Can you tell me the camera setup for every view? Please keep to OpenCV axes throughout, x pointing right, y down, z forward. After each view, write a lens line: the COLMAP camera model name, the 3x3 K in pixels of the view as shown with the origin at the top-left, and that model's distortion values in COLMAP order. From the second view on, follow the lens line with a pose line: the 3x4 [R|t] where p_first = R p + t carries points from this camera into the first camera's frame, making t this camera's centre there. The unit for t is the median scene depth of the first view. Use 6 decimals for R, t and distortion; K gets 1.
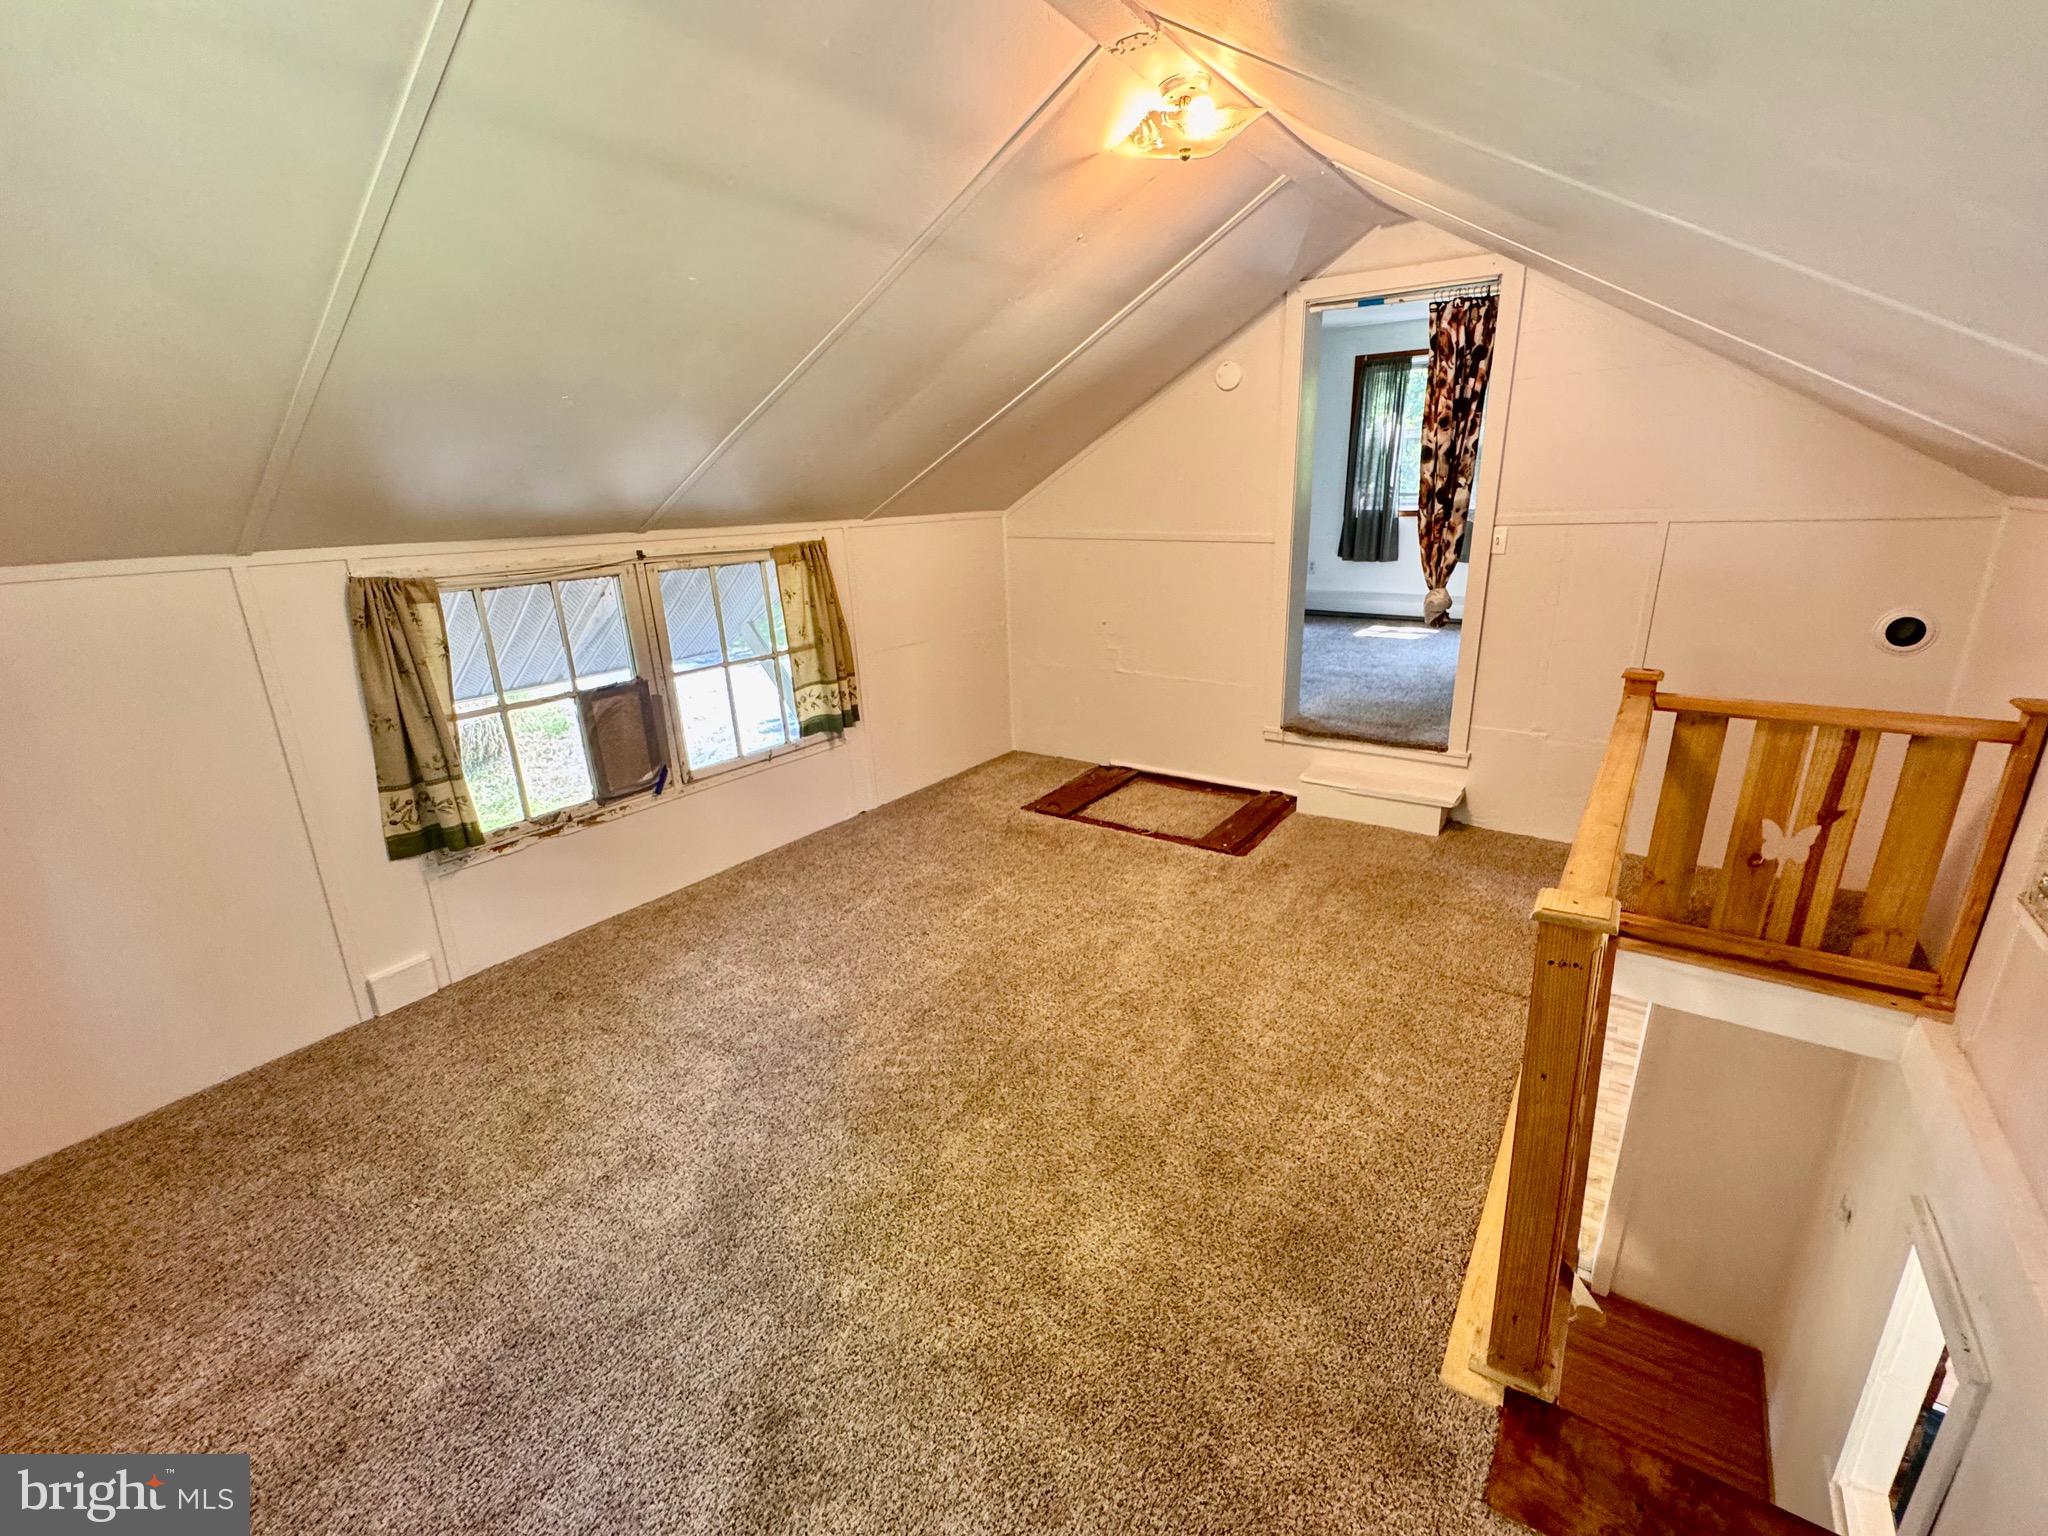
lens RADIAL K [[893.1, 0, 1026.8], [0, 893.1, 770.4], [0, 0, 1]] dist [0.000651, 0.000129]
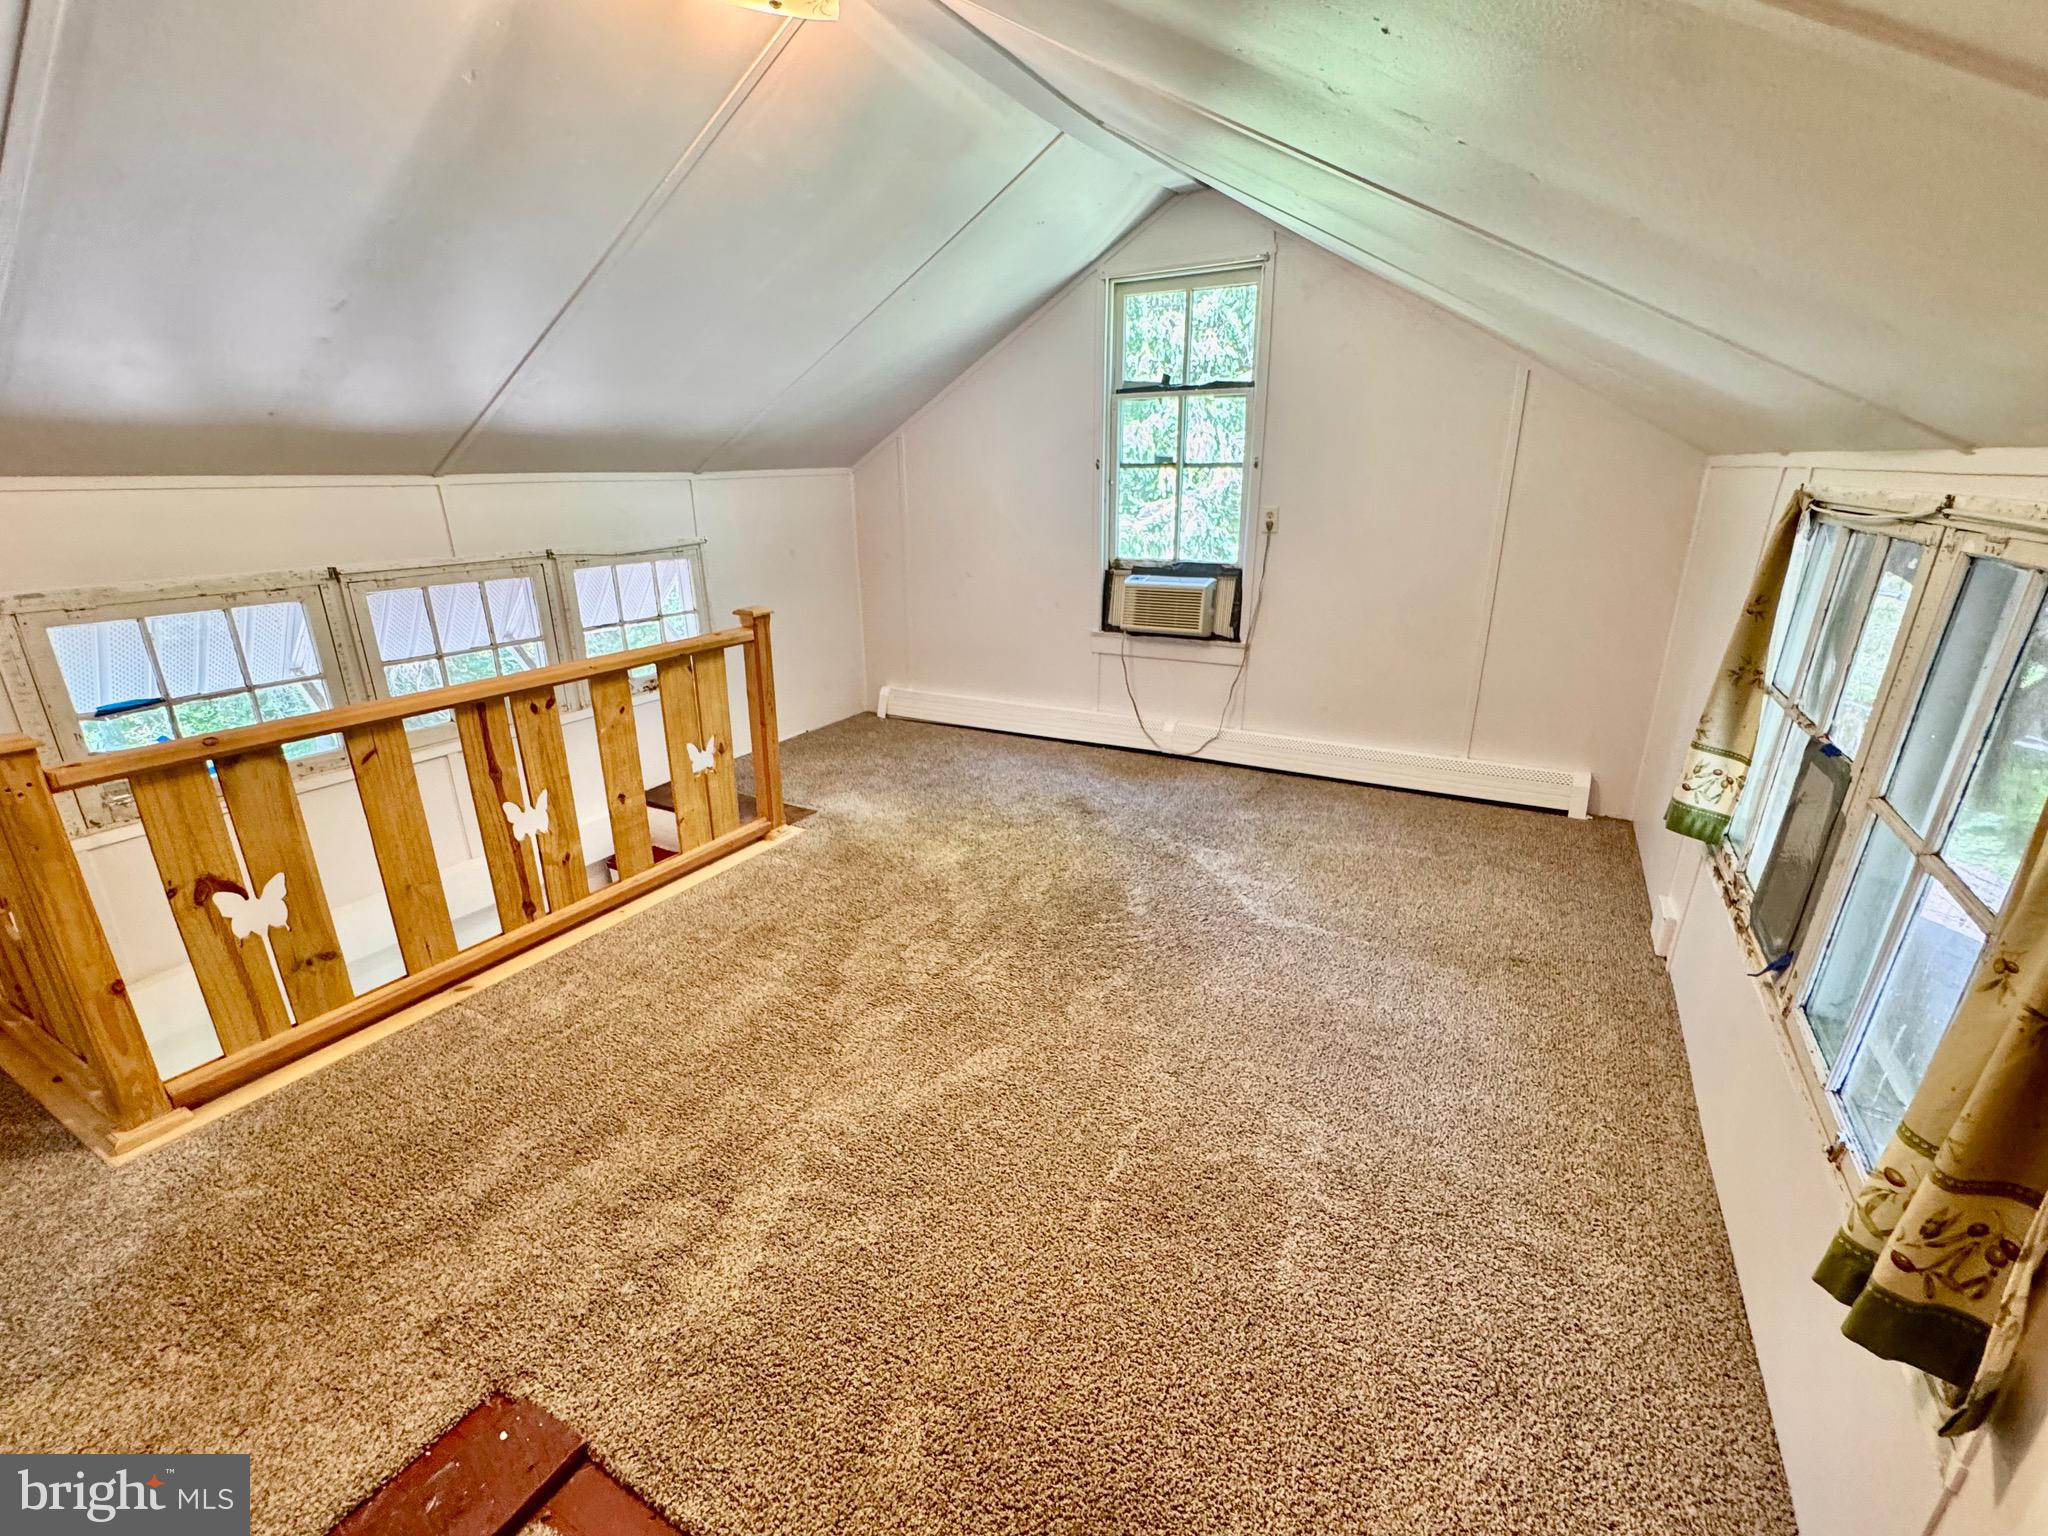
lens RADIAL K [[893.1, 0, 1028.8], [0, 893.1, 764.3], [0, 0, 1]] dist [0.000651, 0.000129]
pose [[-0.994836, 0.078622, -0.064183, 0.016313], [0.025635, 0.806529, 0.590639, -0.397886], [0.098203, 0.585943, -0.804380, 1.355870]]
